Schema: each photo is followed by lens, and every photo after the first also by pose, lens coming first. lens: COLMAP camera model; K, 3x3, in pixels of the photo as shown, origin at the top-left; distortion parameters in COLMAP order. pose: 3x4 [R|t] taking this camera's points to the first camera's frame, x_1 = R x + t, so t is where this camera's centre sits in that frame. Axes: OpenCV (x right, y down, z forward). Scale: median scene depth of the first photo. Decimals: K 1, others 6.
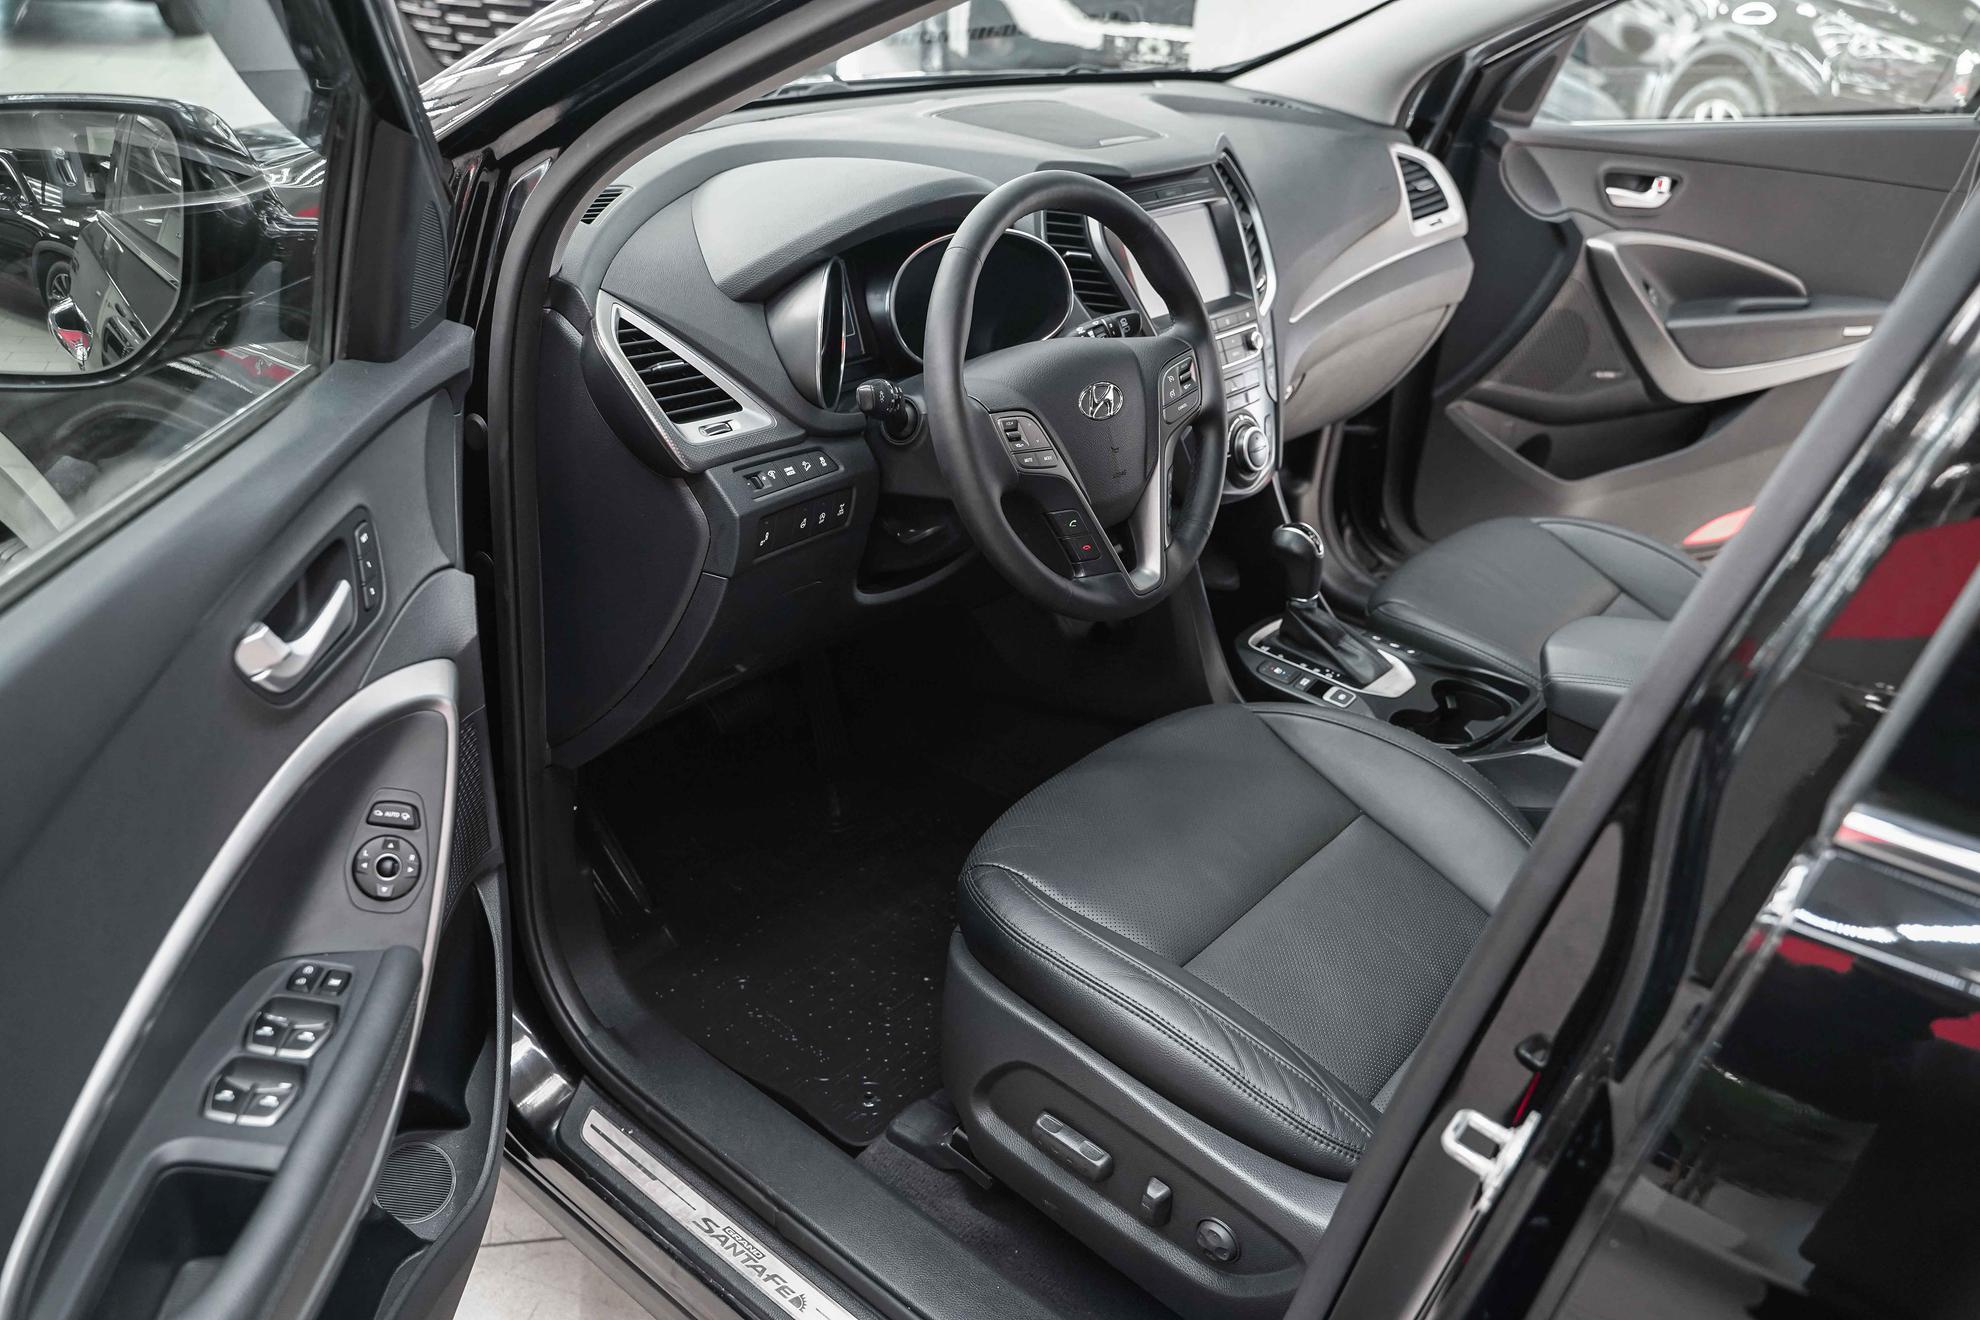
lens RADIAL K [[1629.3, 0, 999.3], [0, 1629.3, 626.5], [0, 0, 1]] dist [-0.011462, 0.001385]
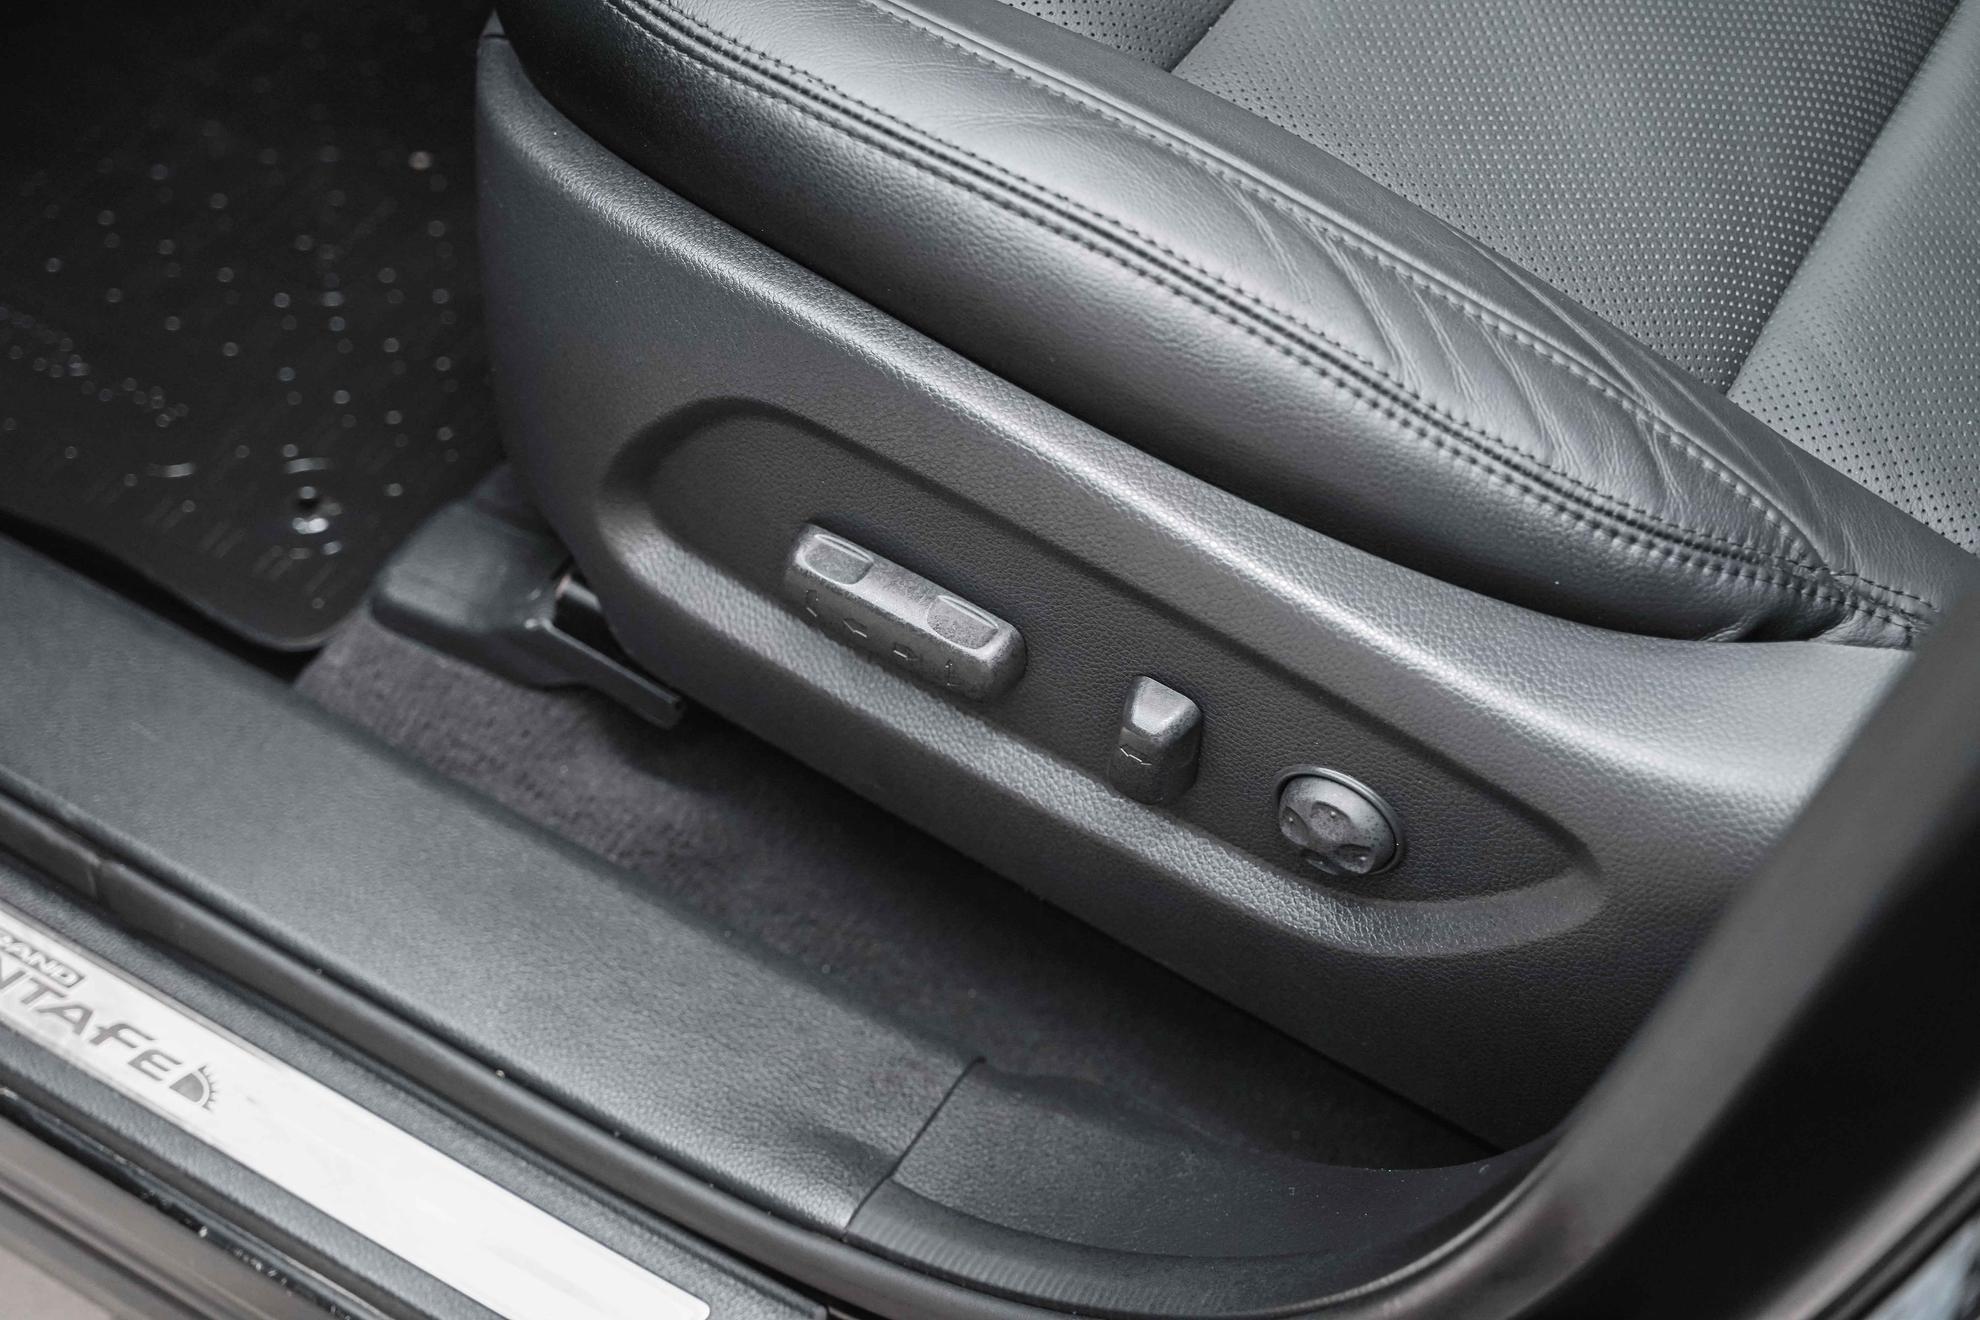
lens RADIAL K [[3426.7, 0, 990.0], [0, 3426.7, 660.0], [0, 0, 1]] dist [-0.026165, -0.116652]
pose [[0.987578, -0.123498, 0.097150, -0.009885], [0.076948, 0.919177, 0.386254, 0.044299], [-0.137000, -0.373981, 0.917262, 0.312001]]
